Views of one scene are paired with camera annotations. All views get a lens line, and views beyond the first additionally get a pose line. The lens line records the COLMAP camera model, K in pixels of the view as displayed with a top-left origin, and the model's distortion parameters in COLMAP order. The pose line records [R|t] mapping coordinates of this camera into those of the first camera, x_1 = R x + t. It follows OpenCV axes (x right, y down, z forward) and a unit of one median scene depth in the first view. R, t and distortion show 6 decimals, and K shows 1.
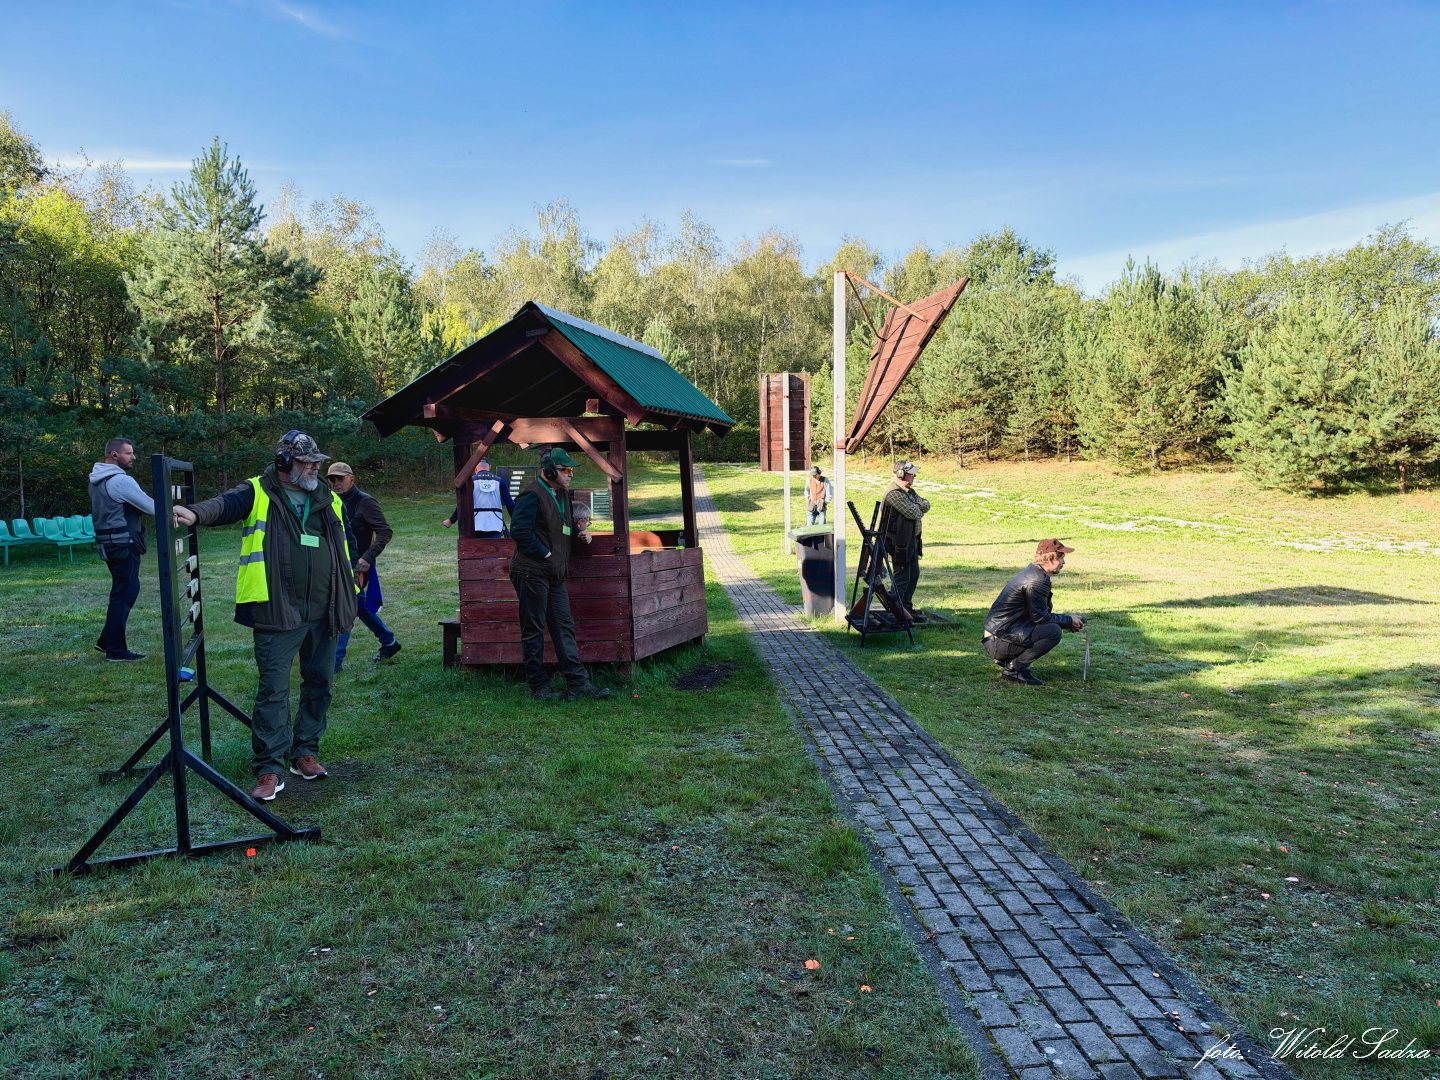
lens RADIAL K [[1040.3, 0, 720.0], [0, 1040.3, 540.0], [0, 0, 1]] dist [-0.002420, -0.003402]
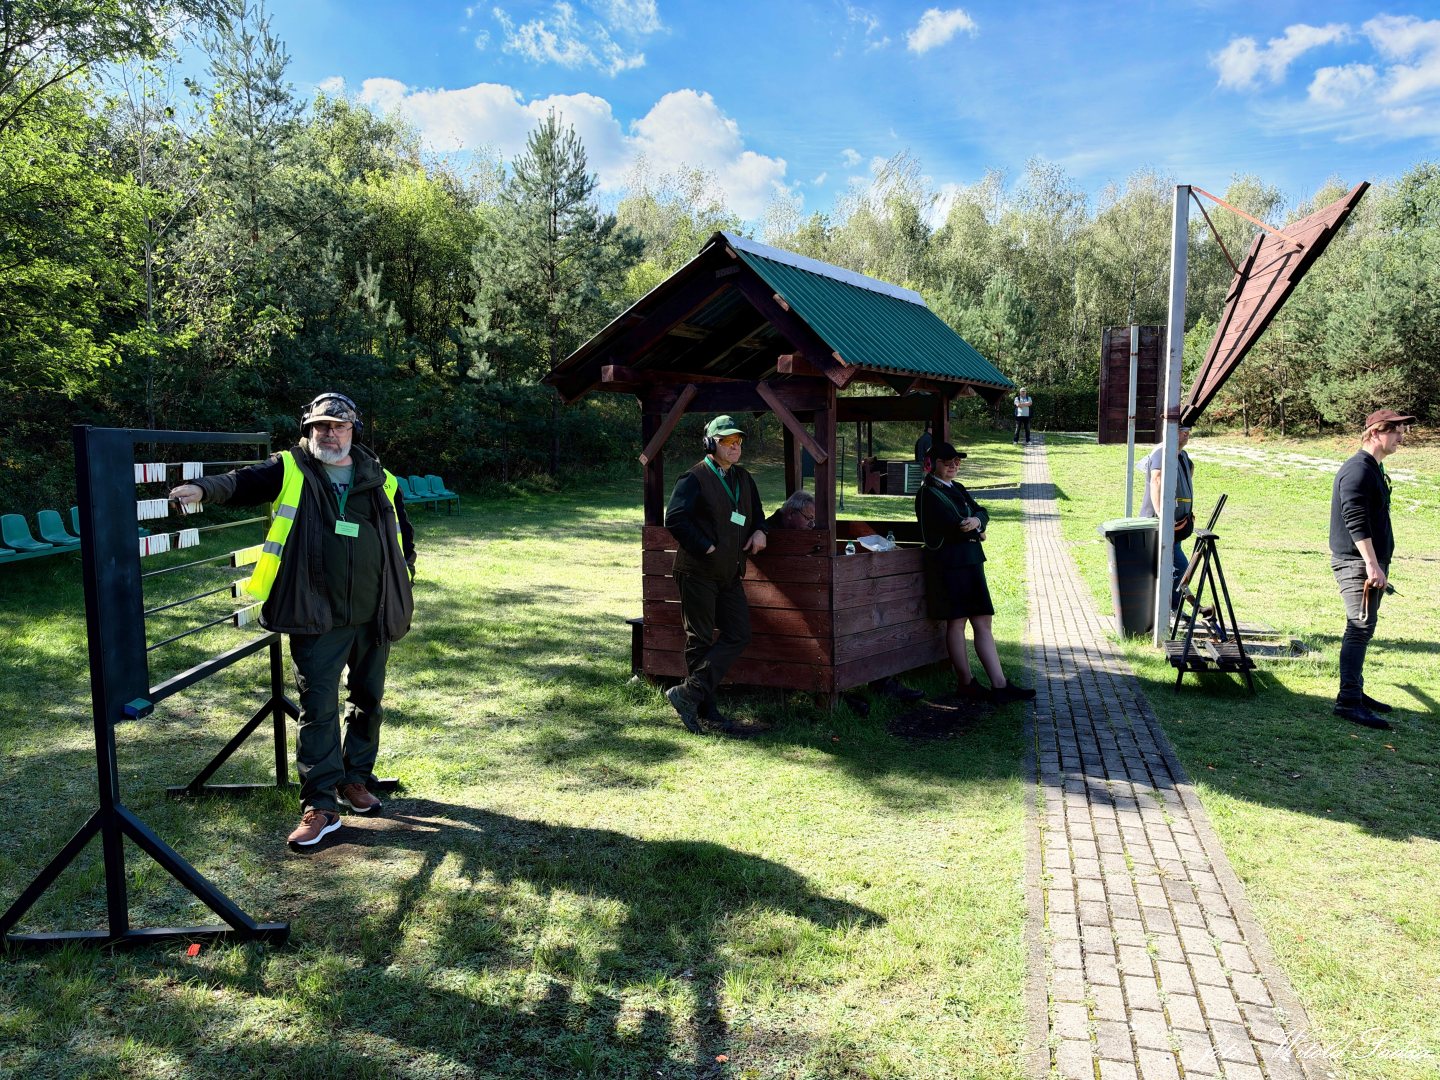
lens RADIAL K [[1039.1, 0, 720.0], [0, 1039.1, 540.0], [0, 0, 1]] dist [0.092984, -0.187528]
pose [[0.944143, 0.045535, -0.326375, 0.063041], [-0.035347, 0.998687, 0.037083, -0.017708], [0.327635, -0.023476, 0.944513, 0.168003]]
